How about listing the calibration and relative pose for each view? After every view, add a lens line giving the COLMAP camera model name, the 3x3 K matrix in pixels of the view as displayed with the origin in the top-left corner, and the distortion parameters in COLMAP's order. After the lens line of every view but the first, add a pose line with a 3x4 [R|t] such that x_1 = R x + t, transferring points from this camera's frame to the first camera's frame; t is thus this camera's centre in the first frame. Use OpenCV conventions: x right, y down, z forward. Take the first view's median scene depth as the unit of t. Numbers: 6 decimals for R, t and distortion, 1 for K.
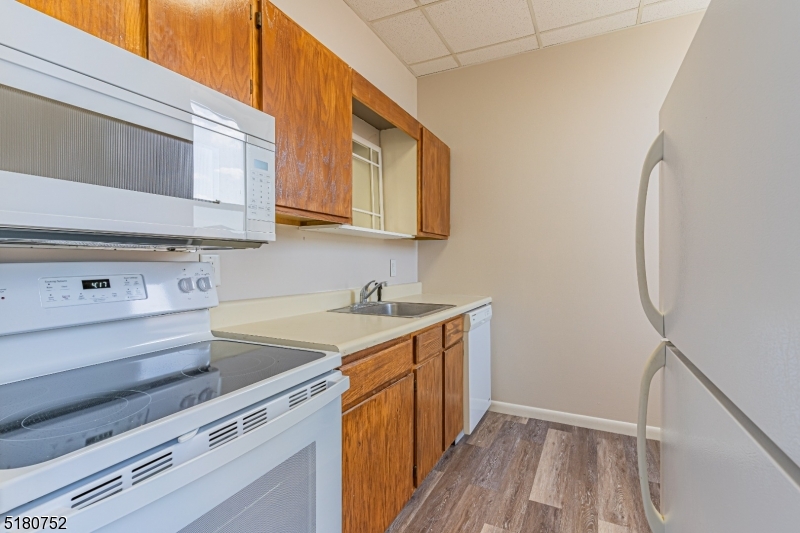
lens RADIAL K [[380.4, 0, 400.2], [0, 380.4, 265.6], [0, 0, 1]] dist [0.004978, -0.001521]
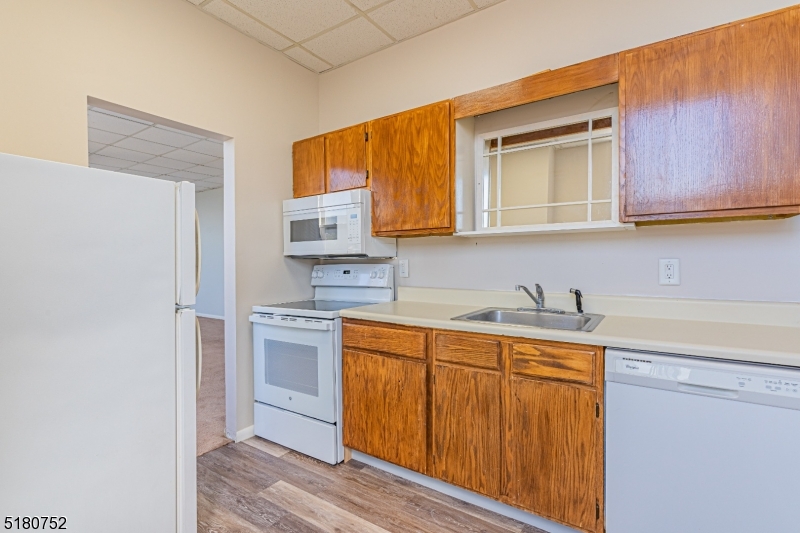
lens RADIAL K [[380.4, 0, 401.5], [0, 380.4, 265.5], [0, 0, 1]] dist [0.004978, -0.001521]
pose [[-0.127027, 0.010043, -0.991848, 1.318592], [-0.002324, 0.999943, 0.010423, -0.020049], [0.991897, 0.003629, -0.126996, 1.235397]]
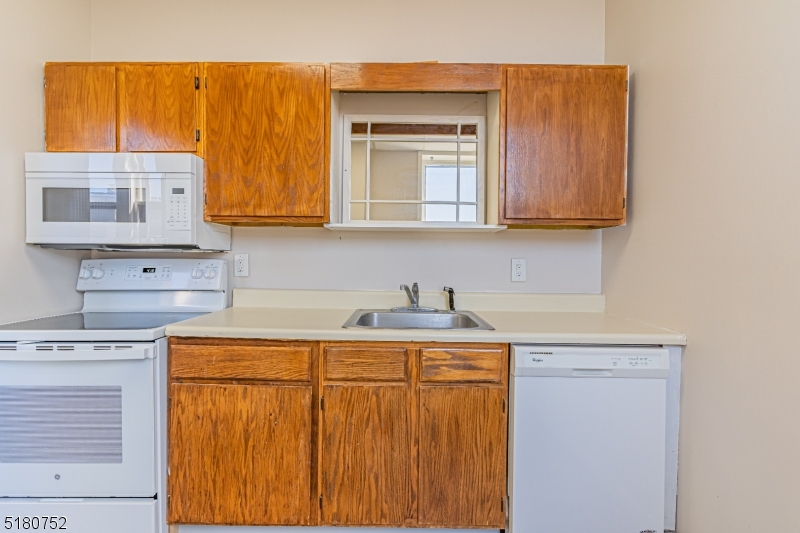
lens RADIAL K [[380.4, 0, 400.6], [0, 380.4, 265.8], [0, 0, 1]] dist [0.004978, -0.001521]
pose [[0.443670, 0.018870, -0.895992, 1.051142], [-0.018568, 0.999757, 0.011861, -0.013994], [0.895998, 0.011375, 0.443913, 0.913507]]
